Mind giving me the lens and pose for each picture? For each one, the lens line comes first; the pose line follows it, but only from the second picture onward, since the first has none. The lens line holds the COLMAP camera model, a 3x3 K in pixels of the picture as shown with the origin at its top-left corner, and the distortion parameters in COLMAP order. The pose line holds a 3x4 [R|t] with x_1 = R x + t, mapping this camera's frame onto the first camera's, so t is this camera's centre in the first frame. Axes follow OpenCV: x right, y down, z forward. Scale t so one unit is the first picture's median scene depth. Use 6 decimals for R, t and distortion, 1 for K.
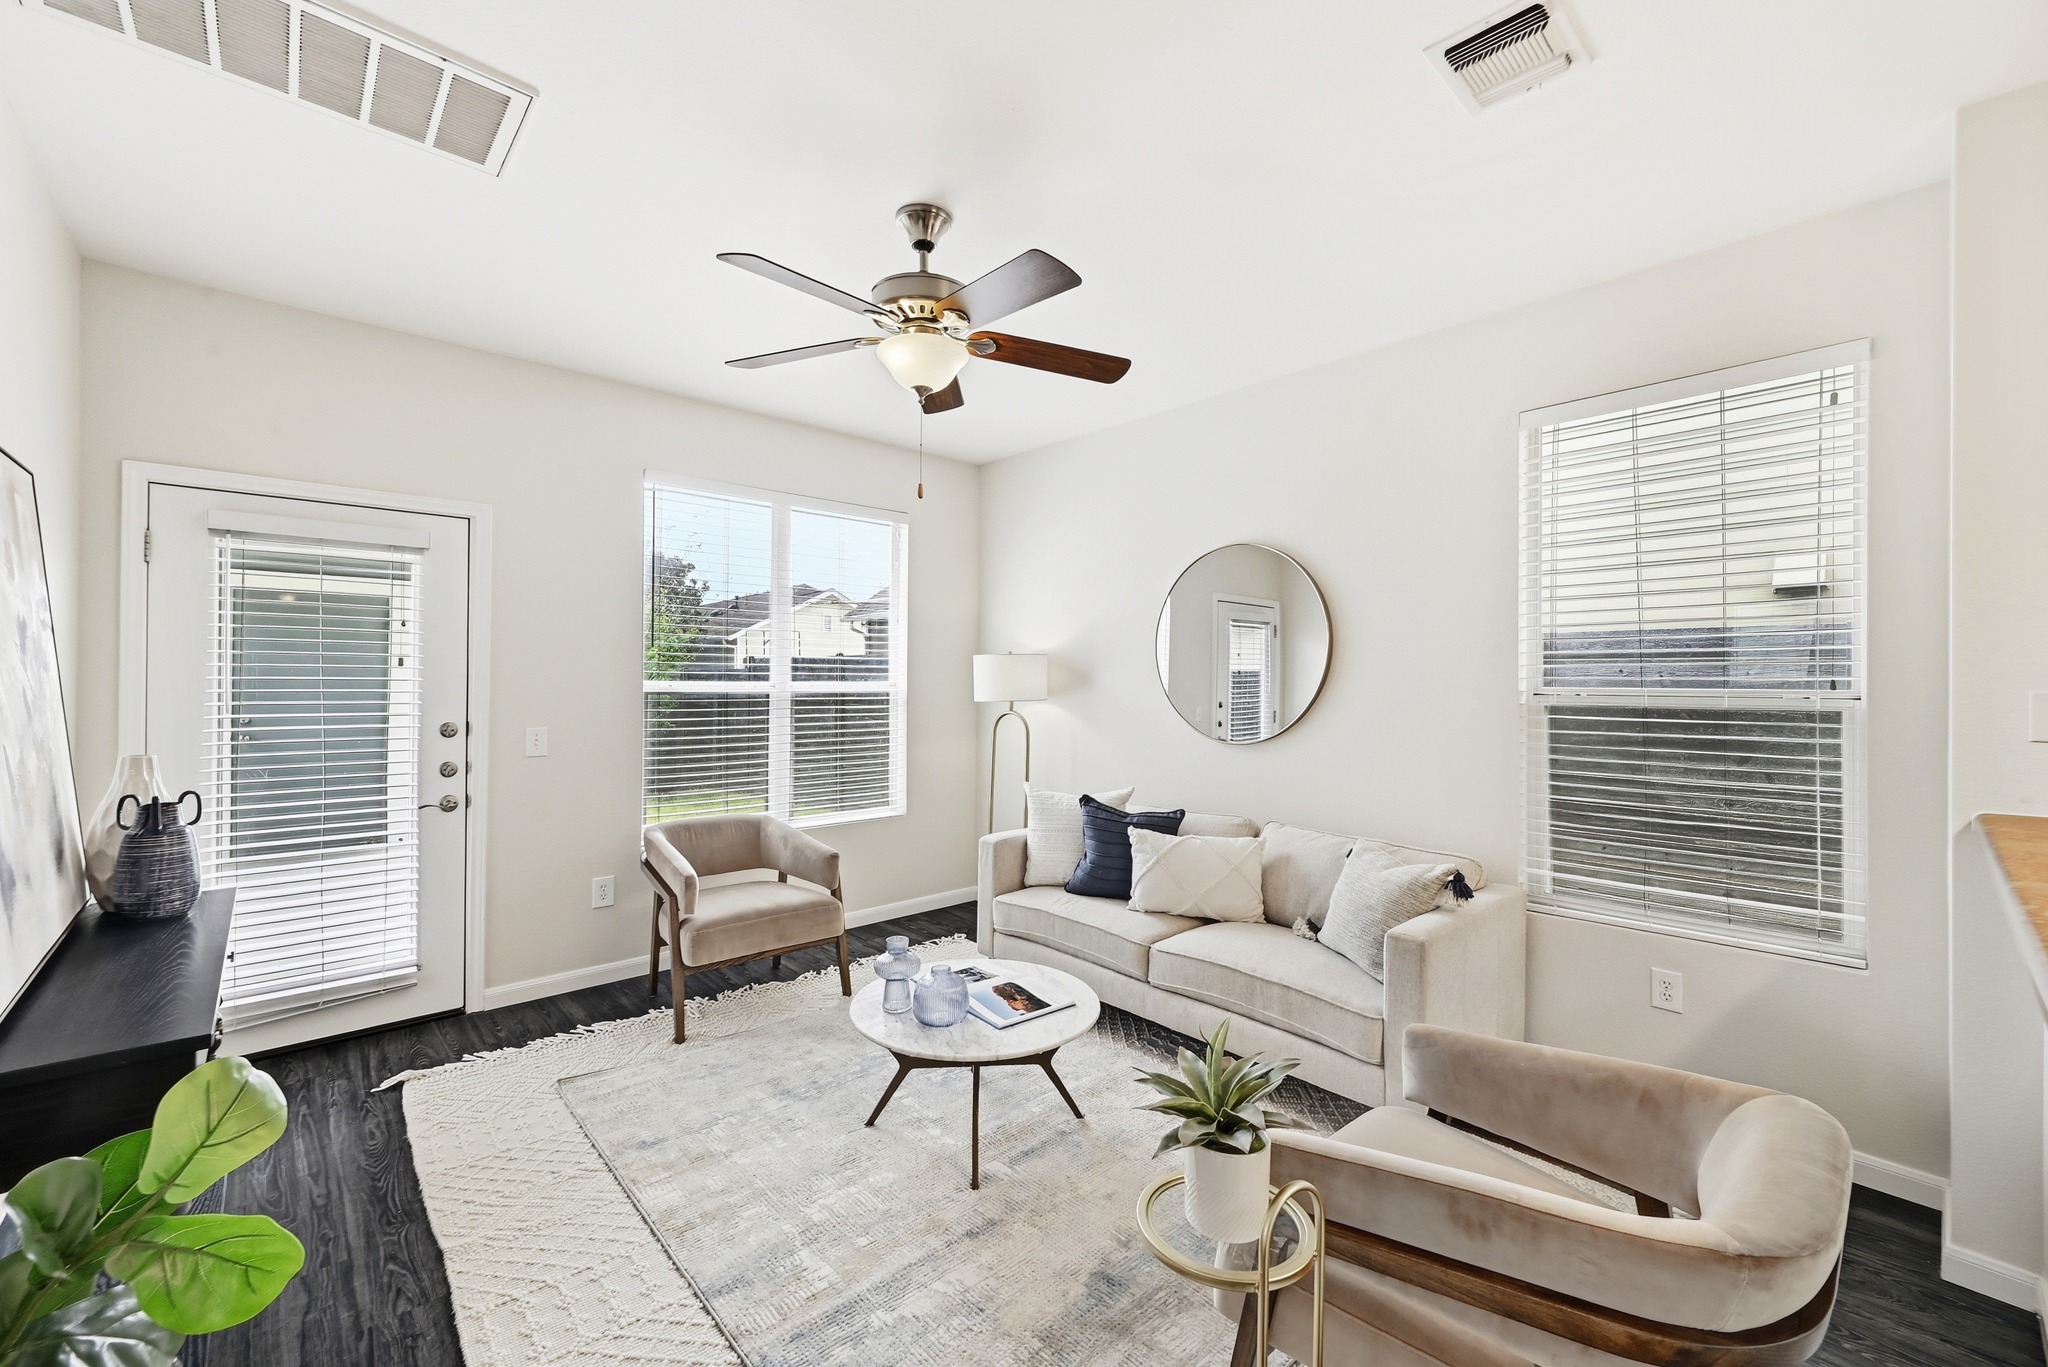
lens RADIAL K [[820.7, 0, 1025.0], [0, 820.7, 676.9], [0, 0, 1]] dist [0.001613, 0.000067]
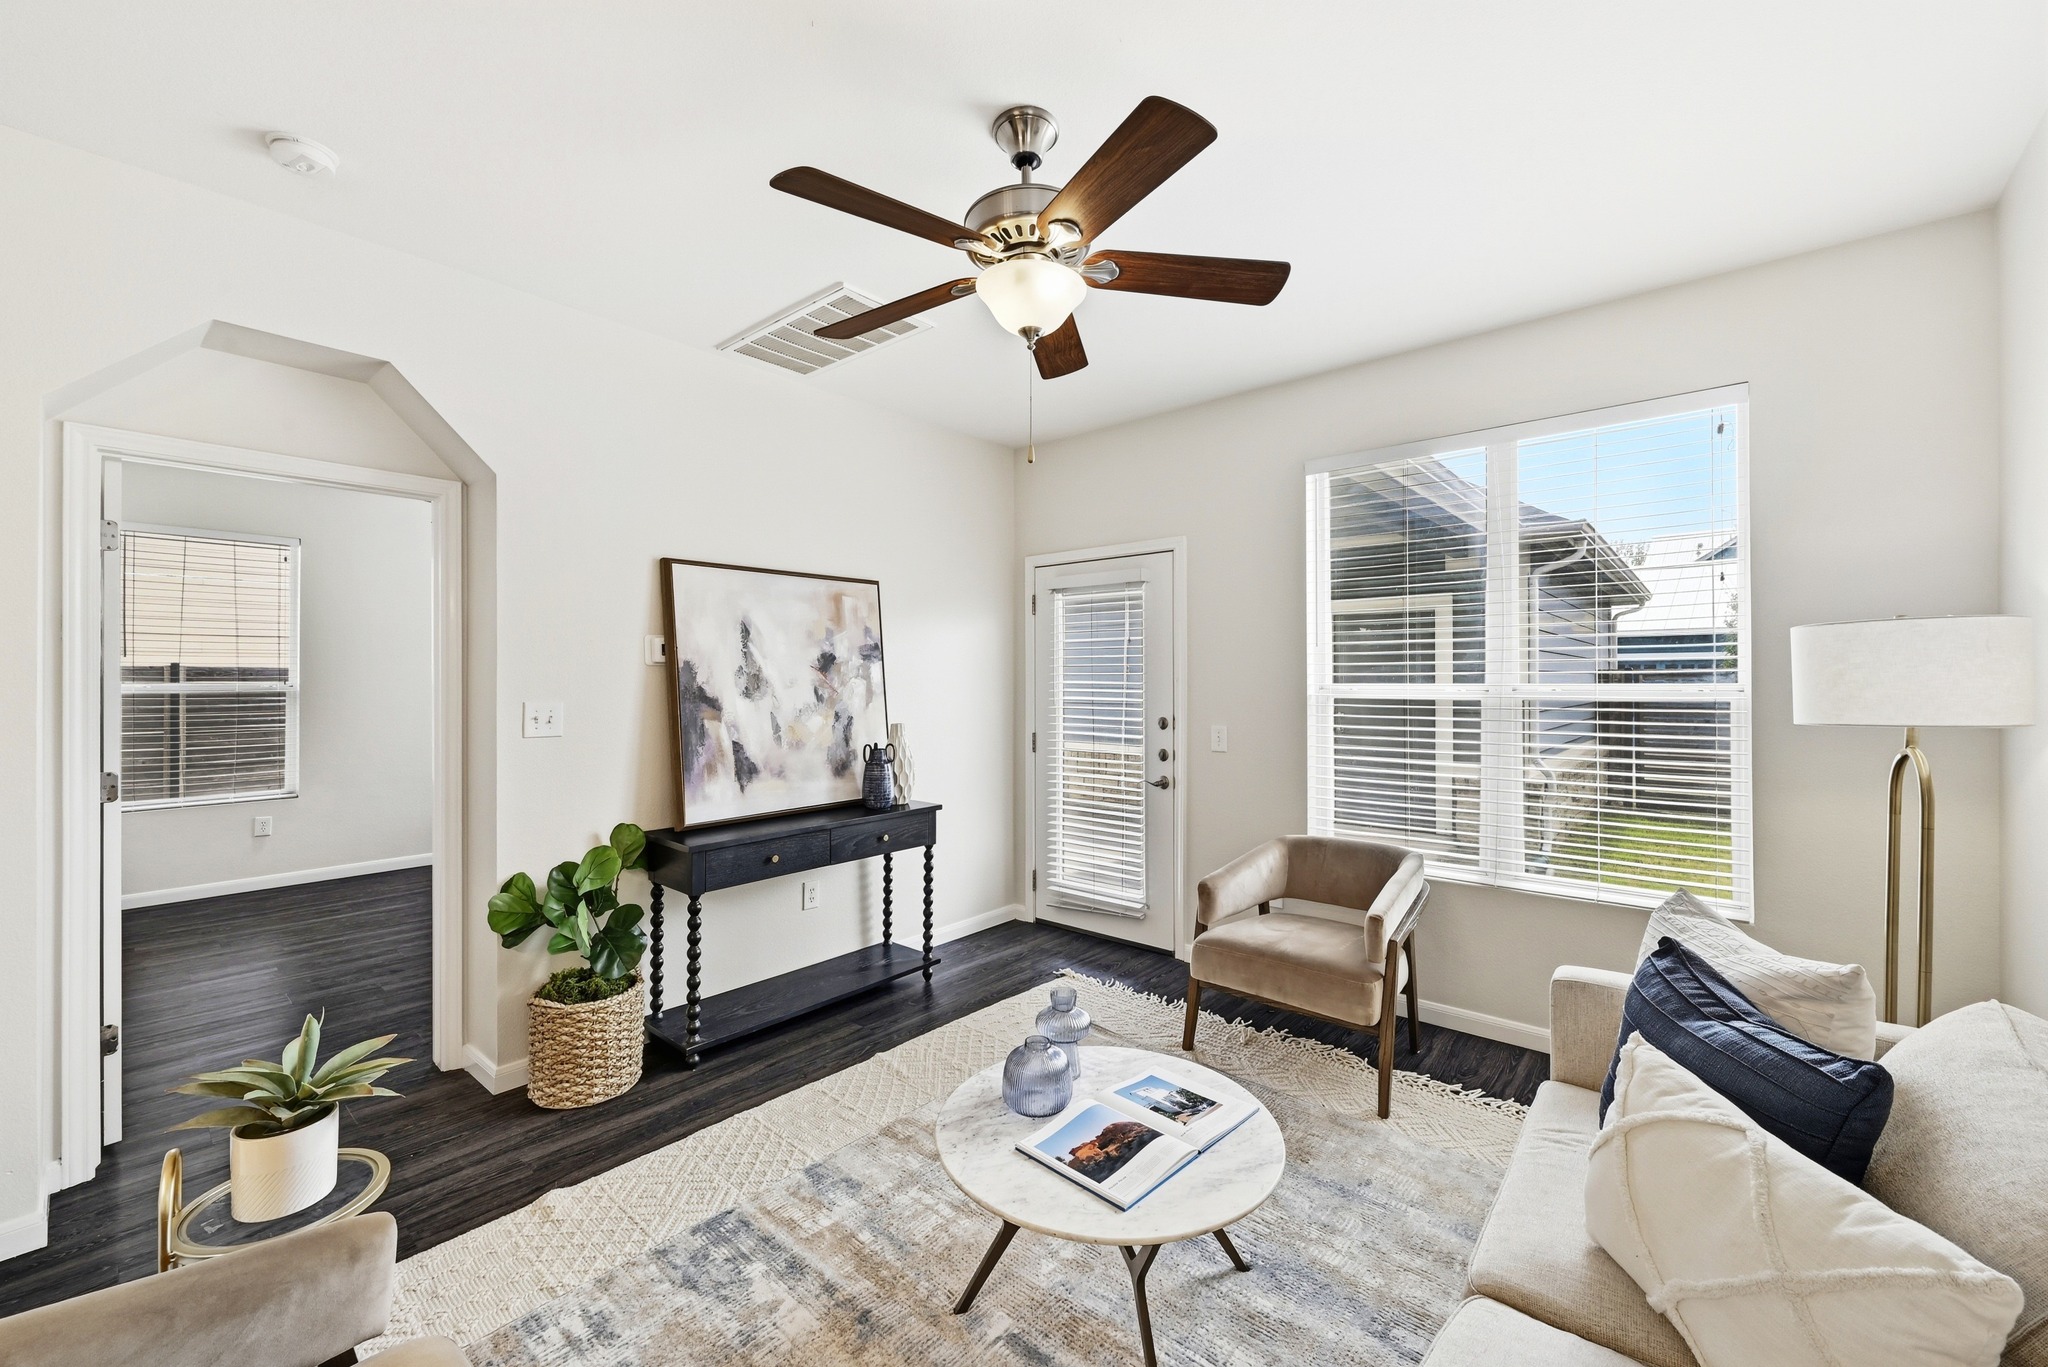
lens RADIAL K [[820.7, 0, 1043.4], [0, 820.7, 681.1], [0, 0, 1]] dist [0.001613, 0.000067]
pose [[0.128883, -0.005660, -0.991644, 0.619062], [0.005770, 0.999971, -0.004957, 0.006902], [0.991643, -0.005083, 0.128912, 0.806263]]
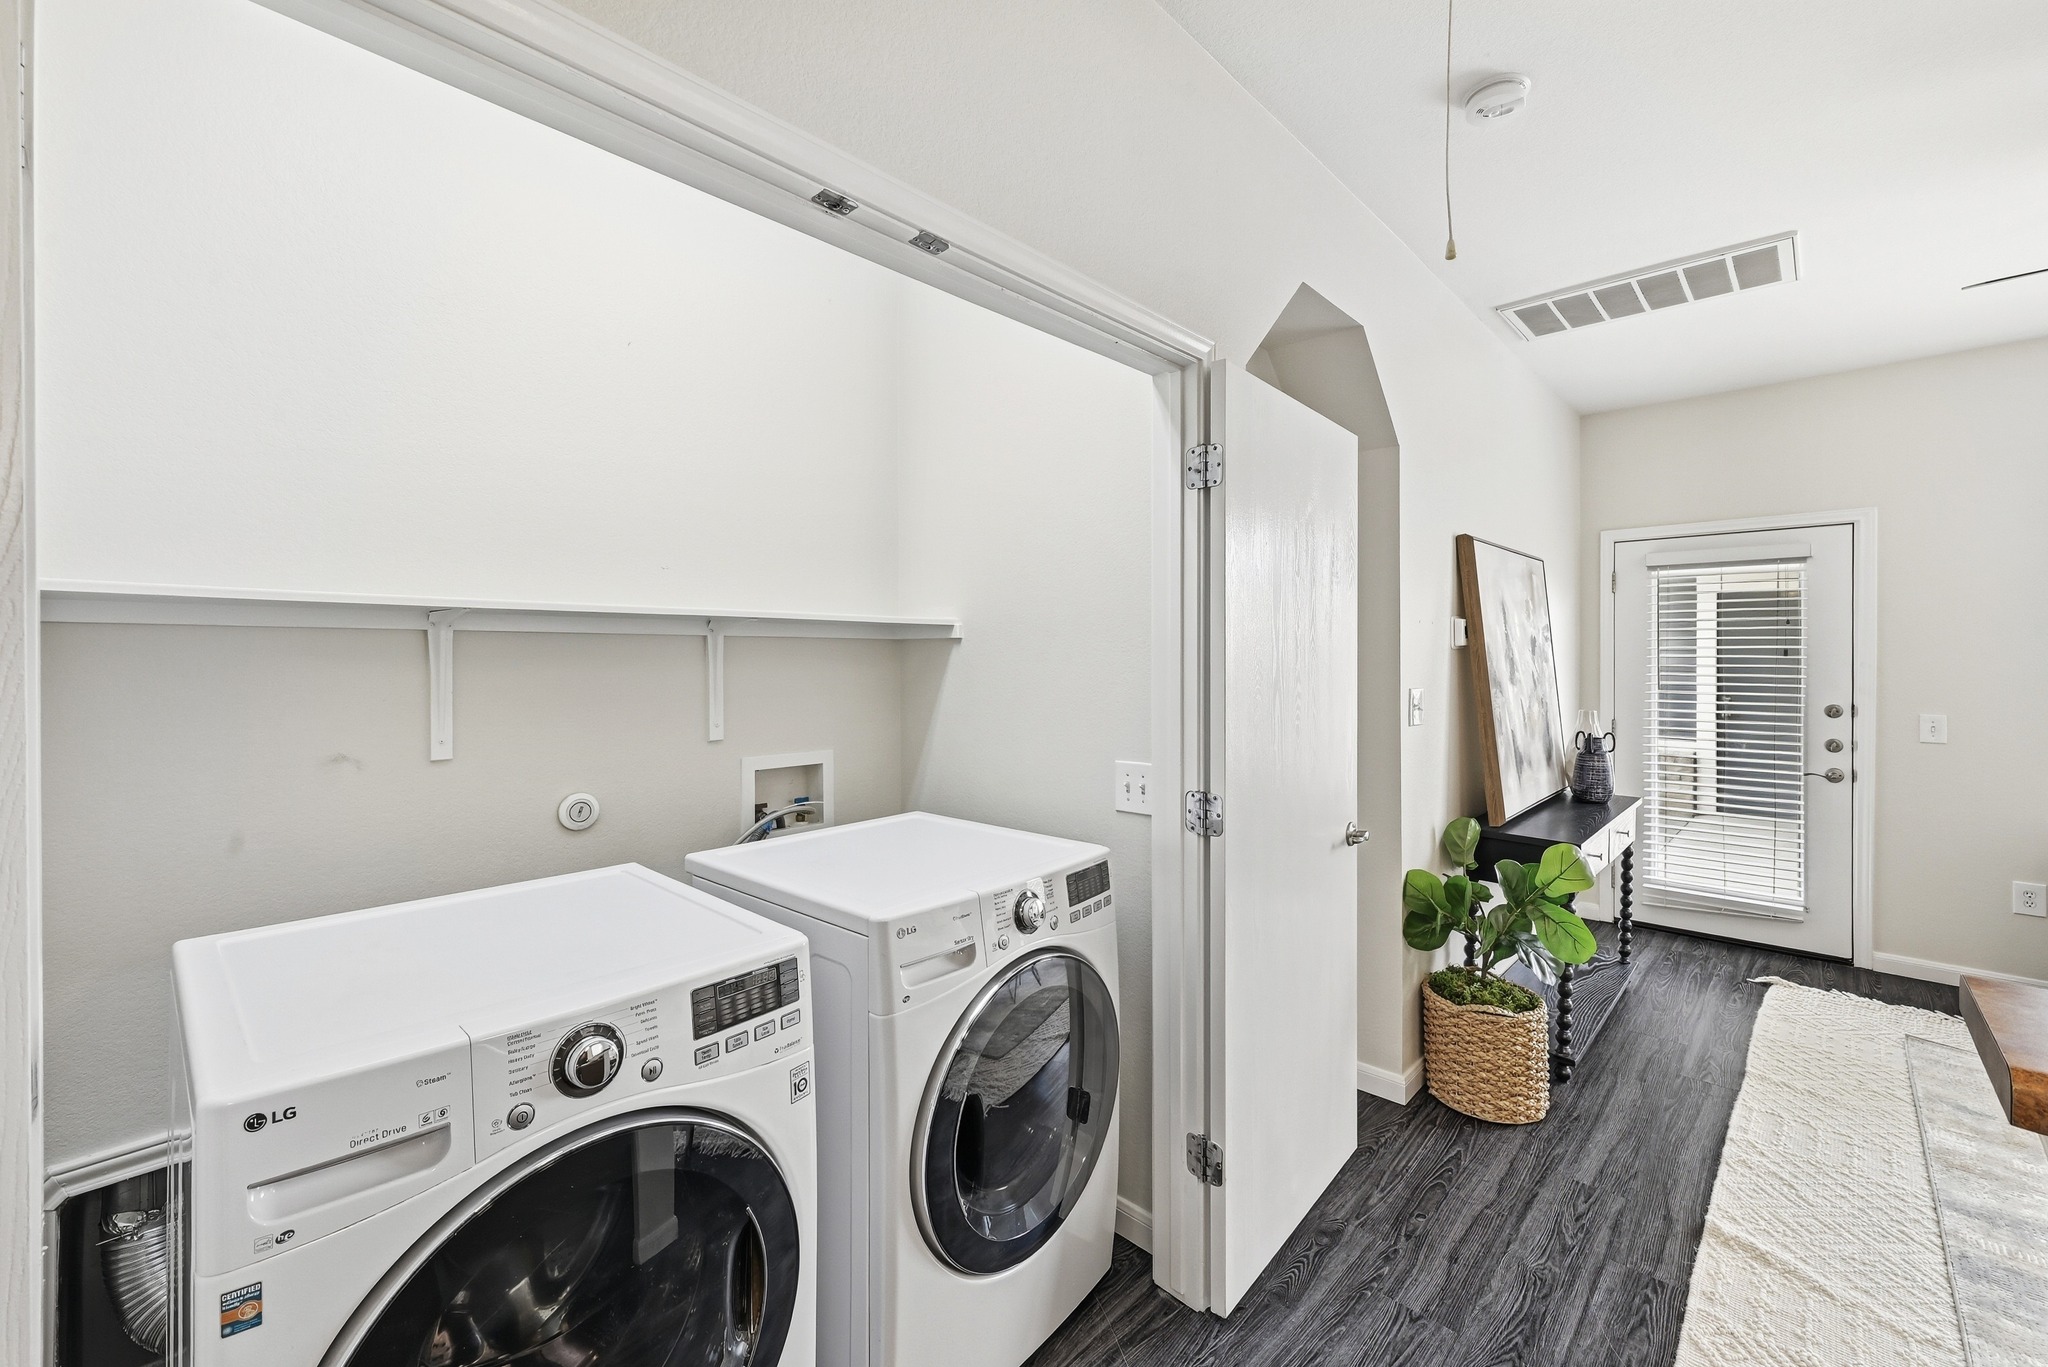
lens RADIAL K [[820.7, 0, 1028.7], [0, 820.7, 663.9], [0, 0, 1]] dist [0.001613, 0.000067]
pose [[0.058688, -0.001227, -0.998276, 0.456737], [0.005221, 0.999986, -0.000922, -0.006845], [0.998263, -0.005158, 0.058693, -0.226246]]
